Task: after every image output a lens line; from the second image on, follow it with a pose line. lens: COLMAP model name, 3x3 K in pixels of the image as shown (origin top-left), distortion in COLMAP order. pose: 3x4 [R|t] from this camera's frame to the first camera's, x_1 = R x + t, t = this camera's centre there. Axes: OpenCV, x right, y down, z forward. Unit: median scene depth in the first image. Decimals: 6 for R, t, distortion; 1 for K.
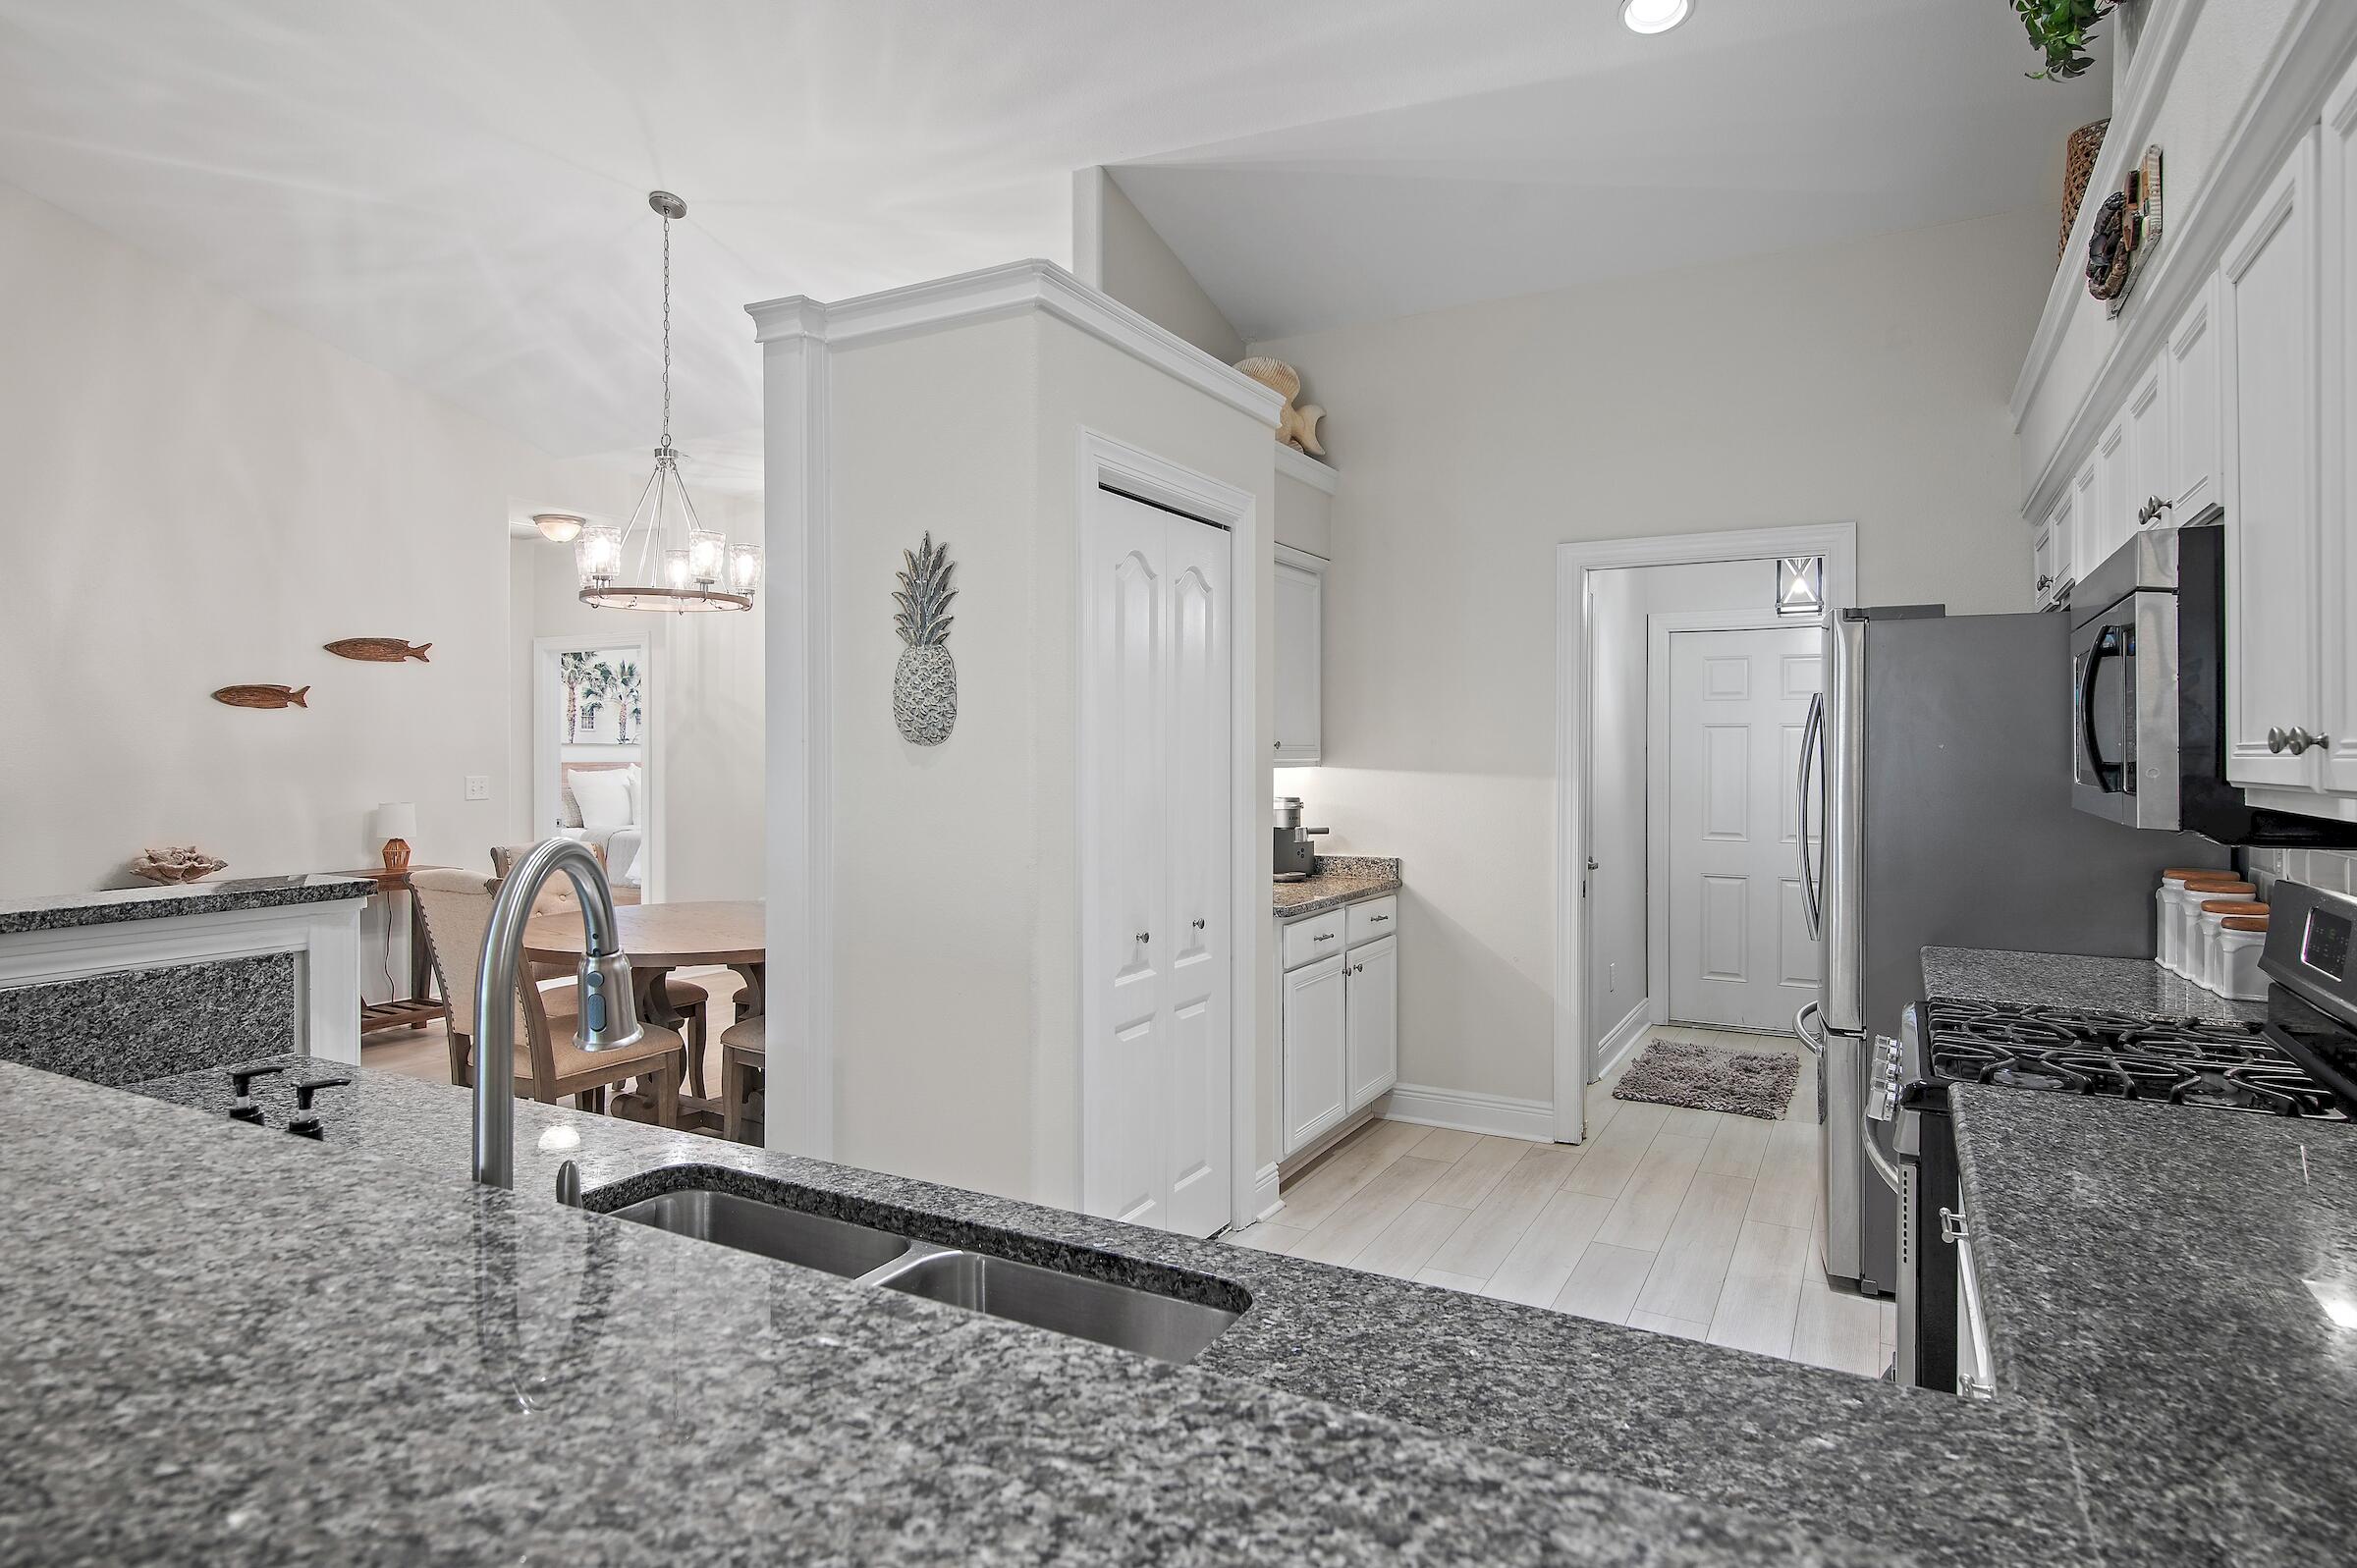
lens RADIAL K [[1276.9, 0, 1178.5], [0, 1276.9, 784.0], [0, 0, 1]] dist [0.001448, 0.000123]
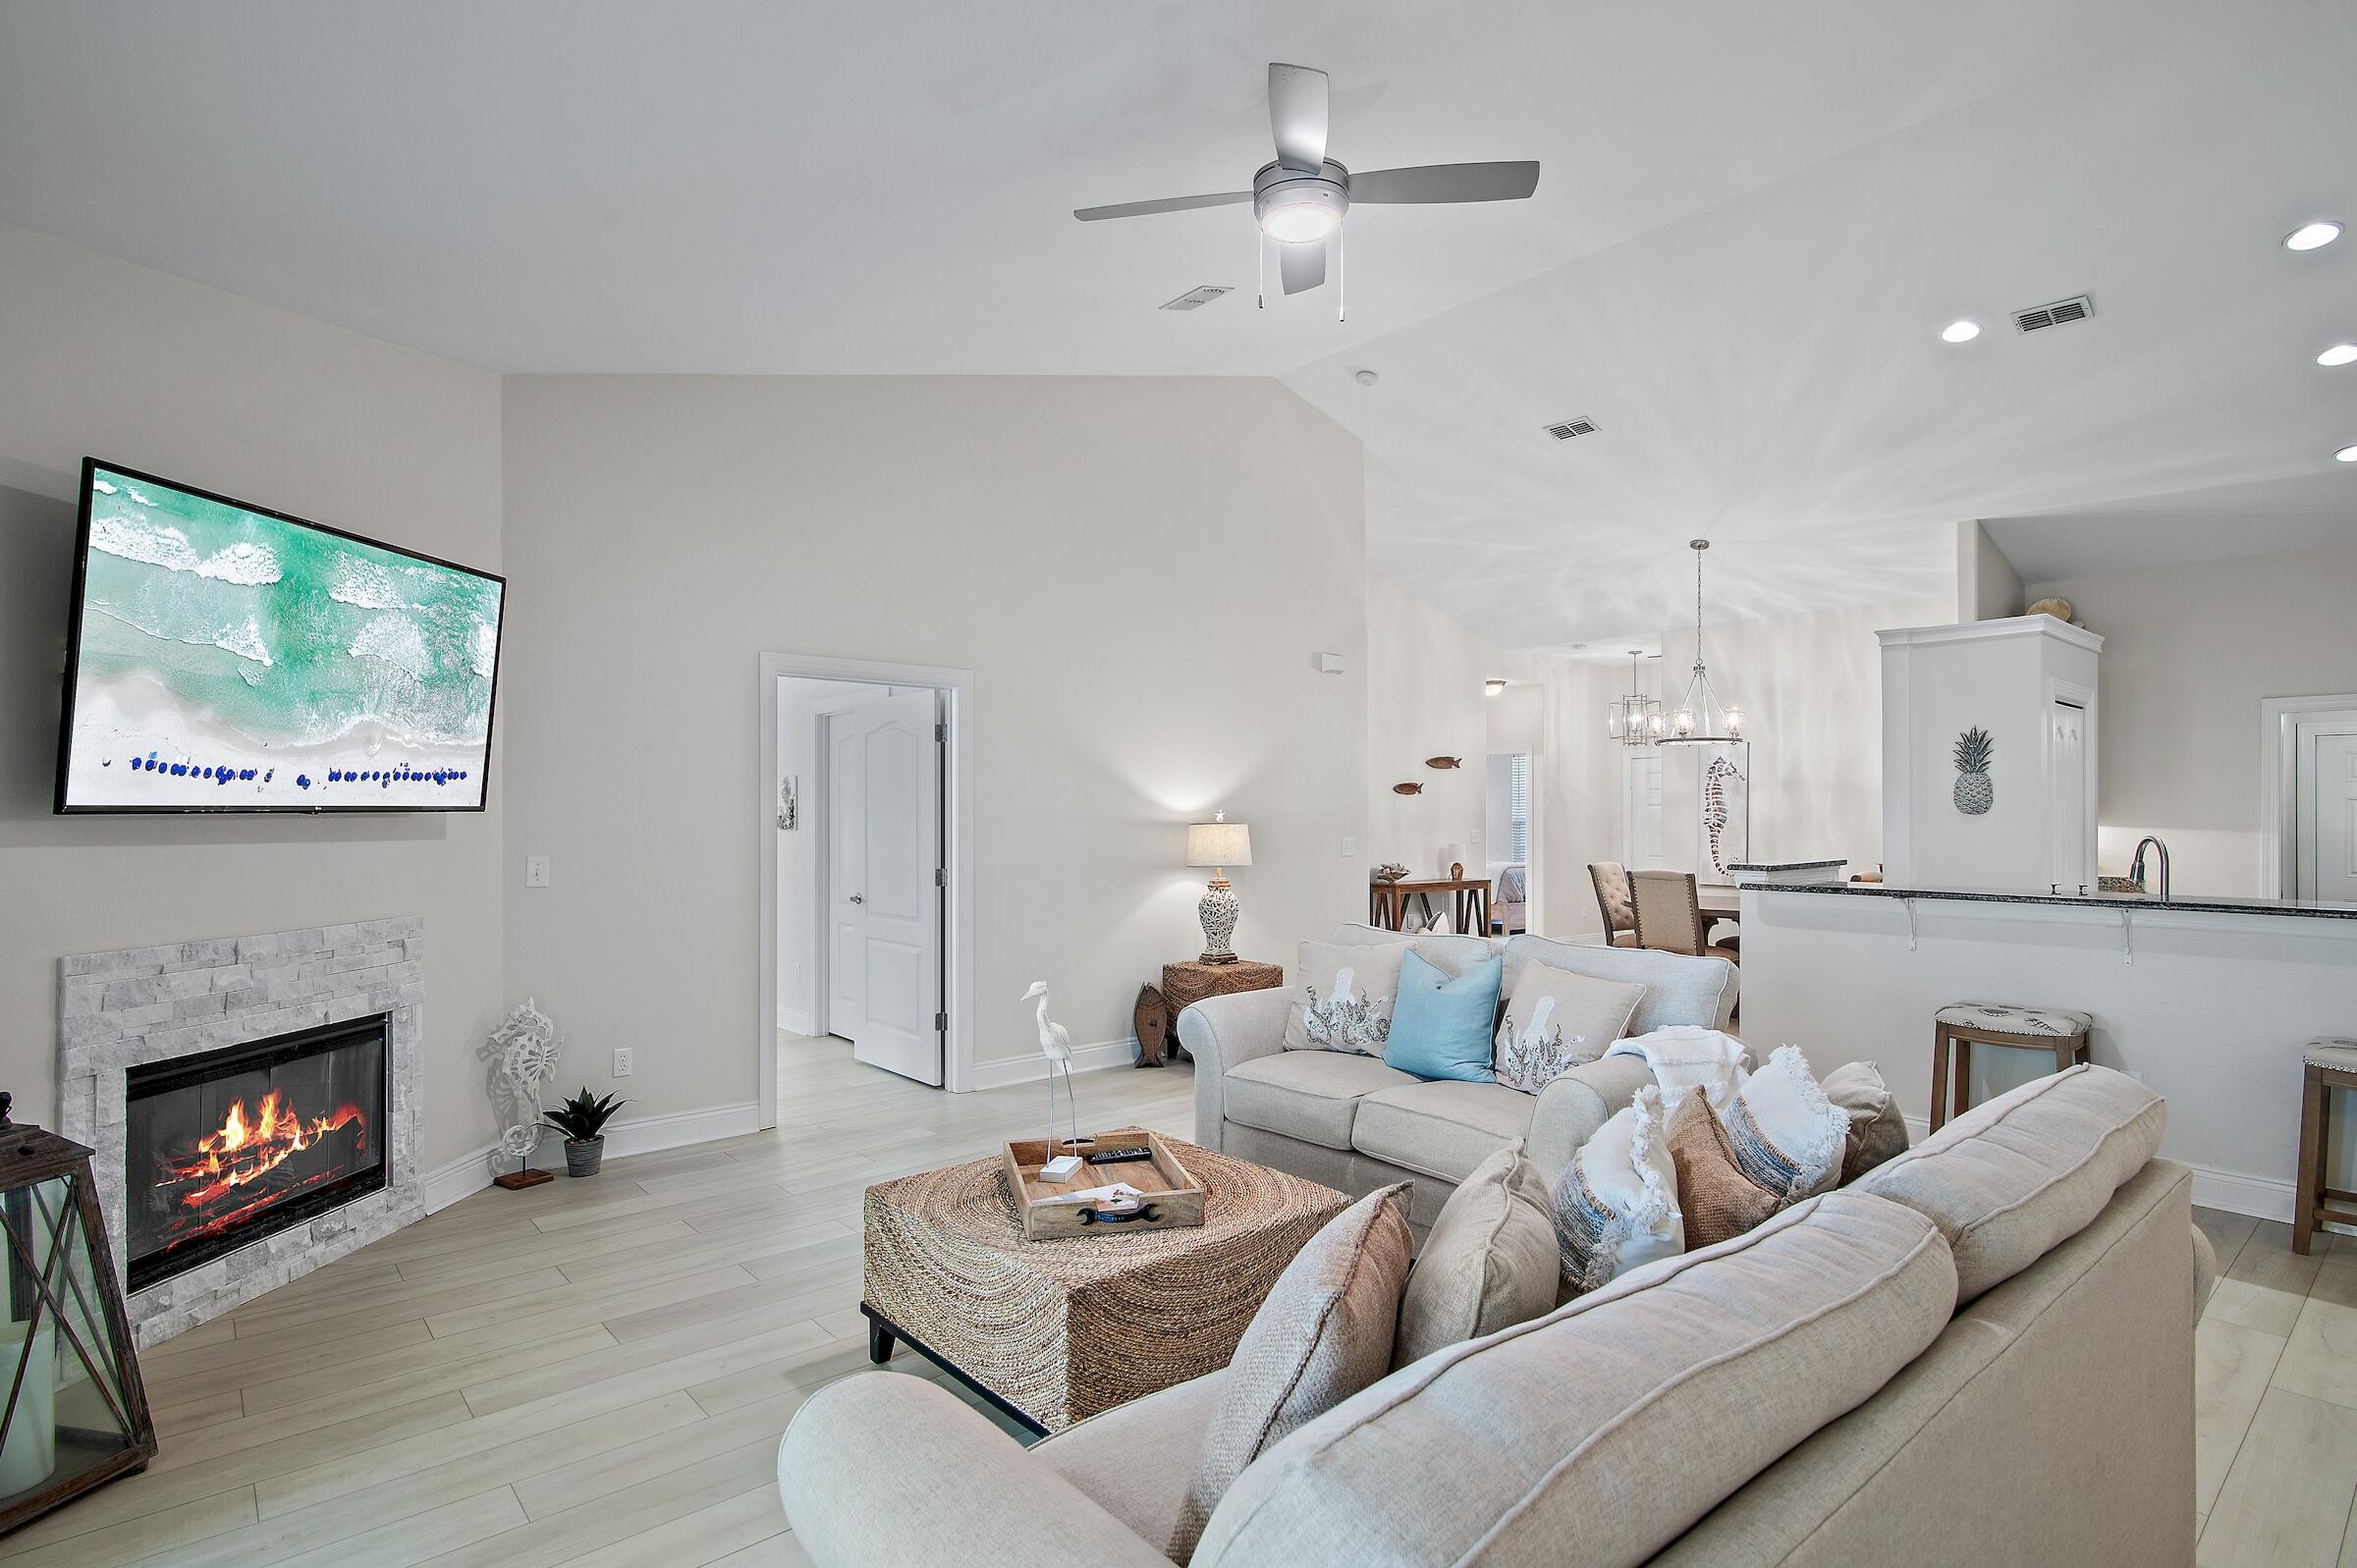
lens RADIAL K [[1117.8, 0, 1253.8], [0, 1117.8, 820.4], [0, 0, 1]] dist [0.000606, -0.031358]
pose [[0.940303, -0.007891, -0.340246, -0.728339], [0.002362, 0.999858, -0.016662, 0.011685], [0.340329, 0.014864, 0.940189, -1.361156]]
